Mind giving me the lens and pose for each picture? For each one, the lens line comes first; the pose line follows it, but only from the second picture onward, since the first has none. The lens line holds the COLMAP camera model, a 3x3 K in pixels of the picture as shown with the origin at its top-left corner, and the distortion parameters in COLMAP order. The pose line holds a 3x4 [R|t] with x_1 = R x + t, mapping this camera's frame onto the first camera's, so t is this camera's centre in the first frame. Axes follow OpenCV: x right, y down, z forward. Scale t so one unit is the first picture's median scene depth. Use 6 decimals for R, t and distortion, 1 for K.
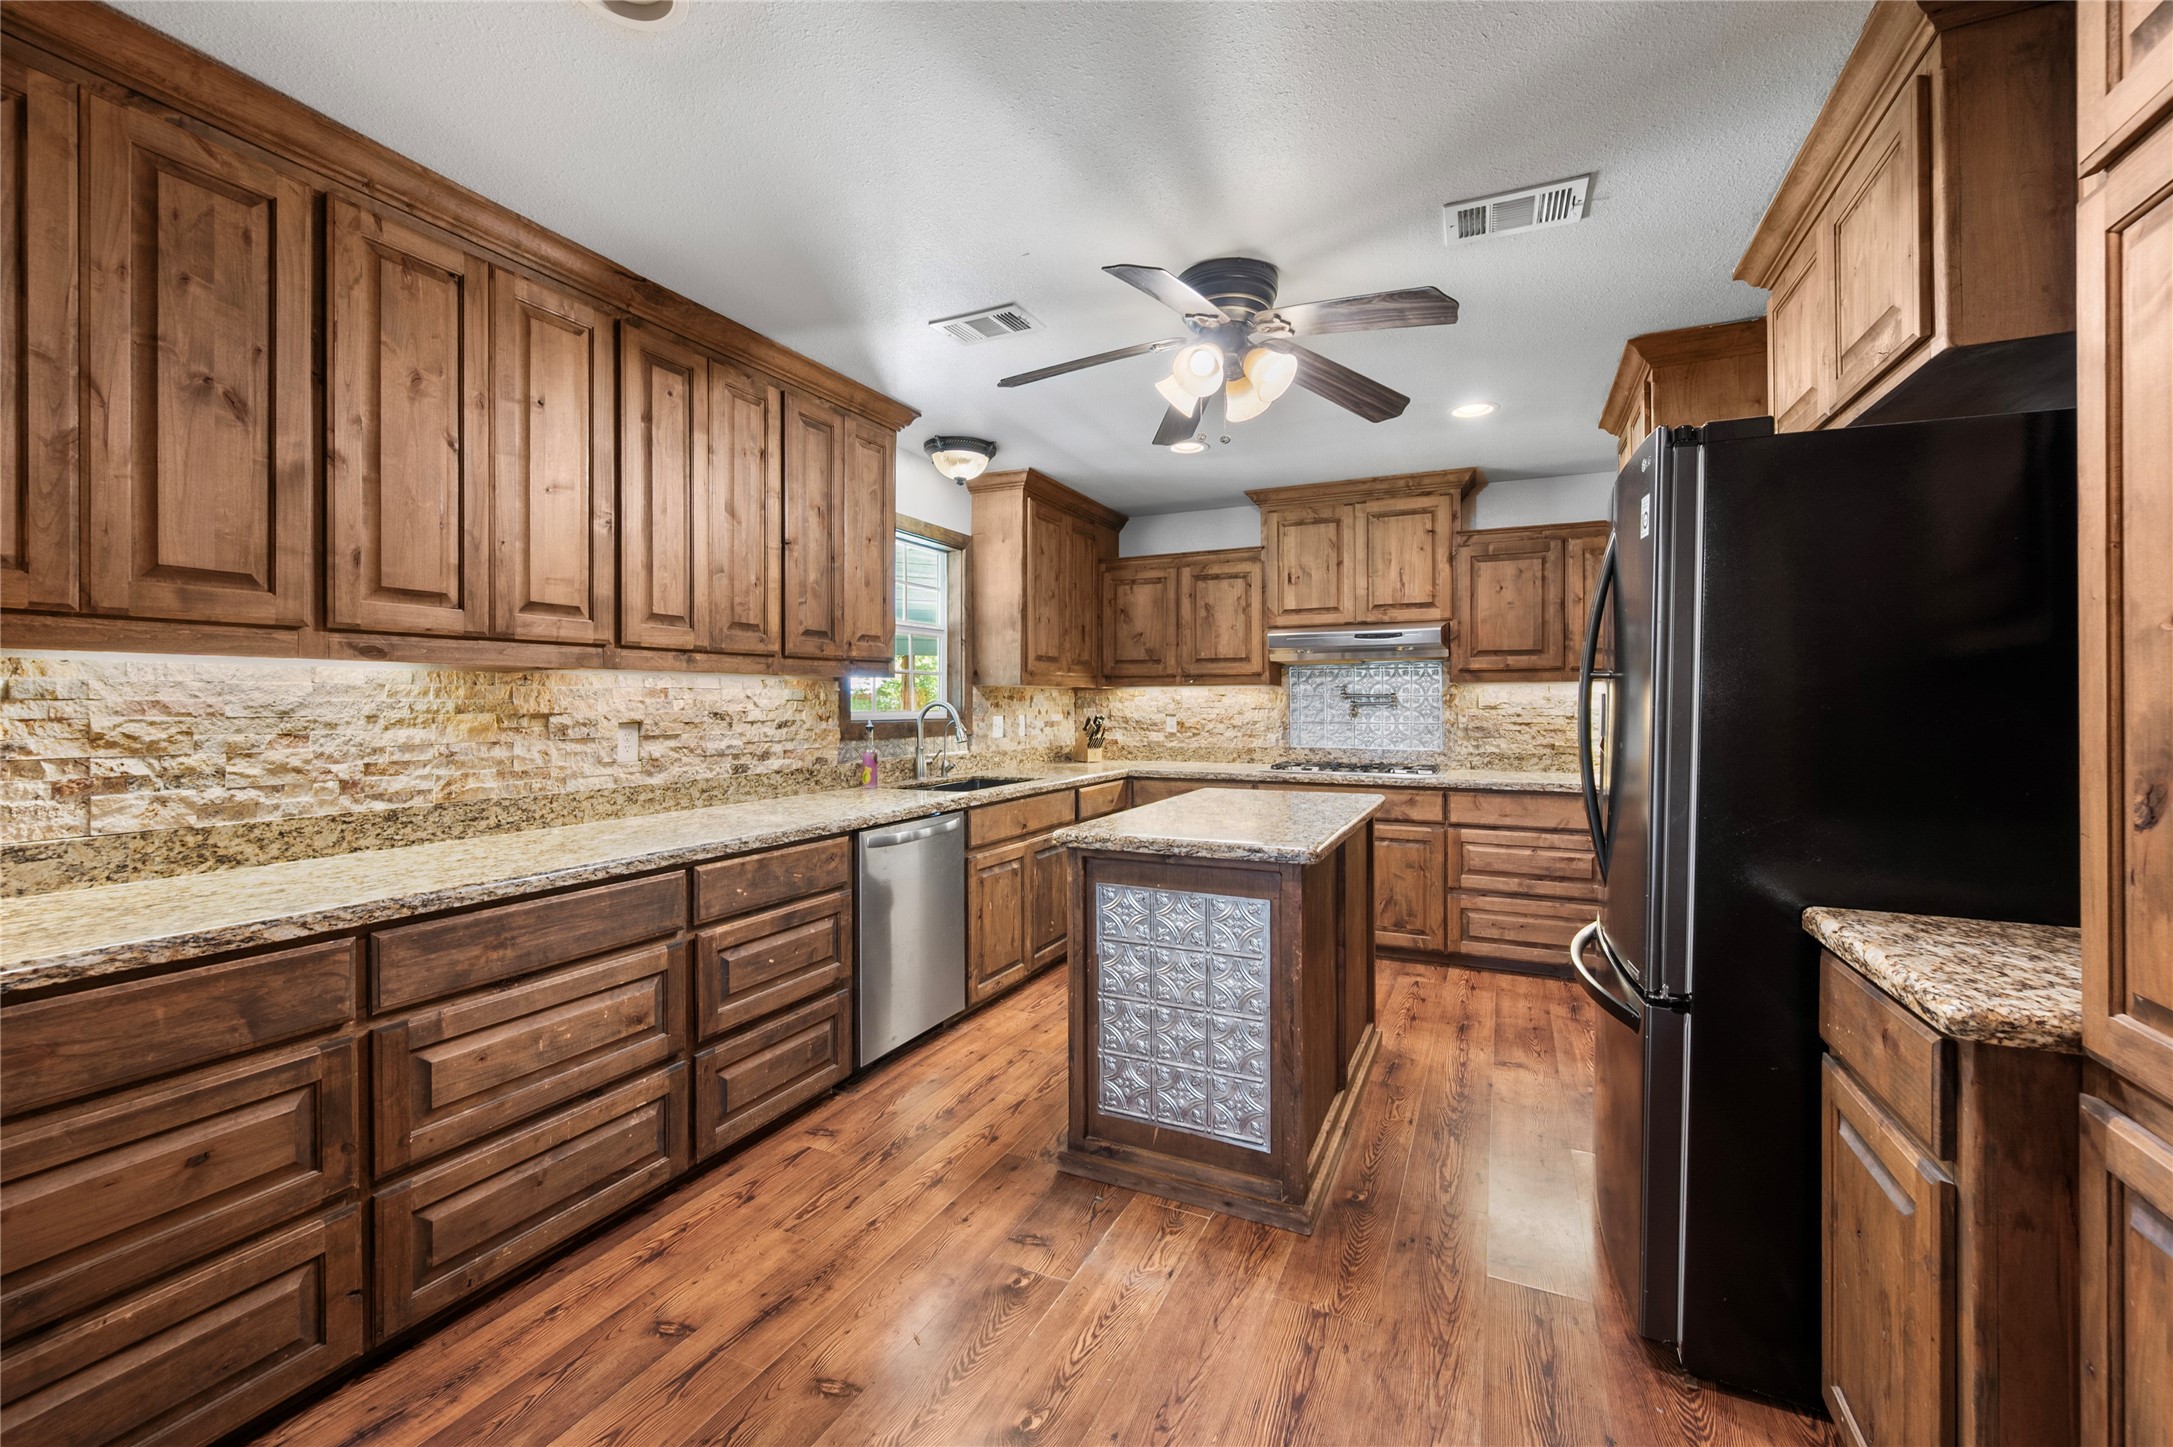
lens RADIAL K [[868.7, 0, 1034.7], [0, 868.7, 711.2], [0, 0, 1]] dist [-0.003648, 0.001549]
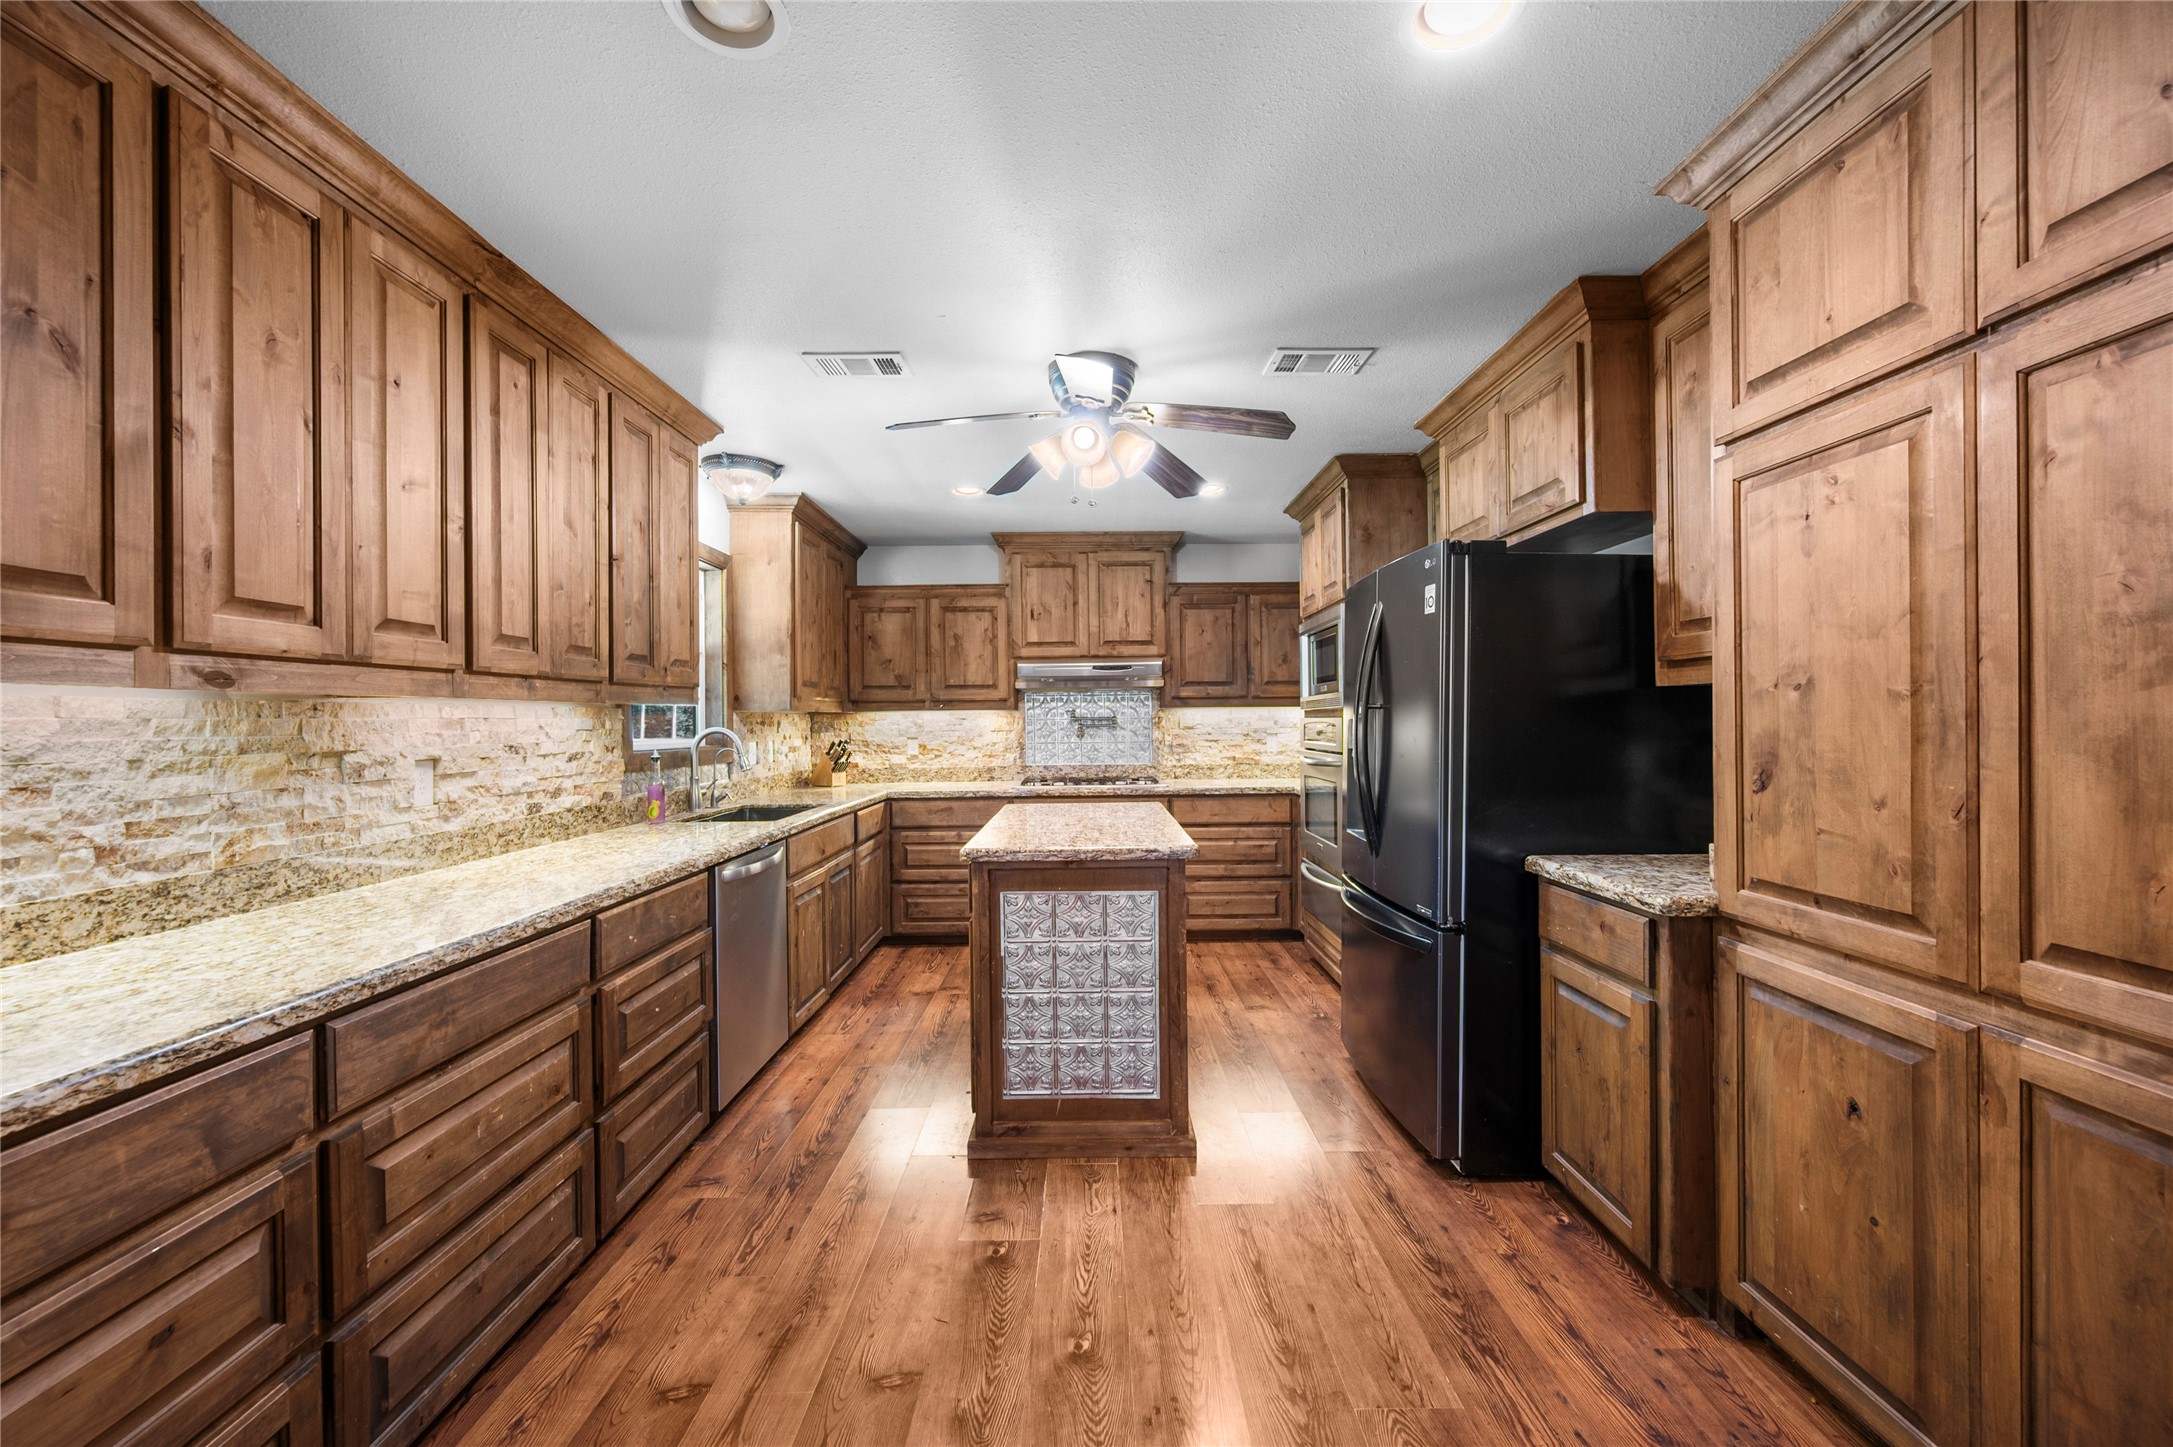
lens RADIAL K [[868.7, 0, 1039.3], [0, 868.7, 733.3], [0, 0, 1]] dist [-0.003648, 0.001549]
pose [[0.903935, -0.014568, 0.427421, -0.361125], [0.013883, 0.999892, 0.004721, -0.010535], [-0.427444, 0.001667, 0.904040, -0.026236]]
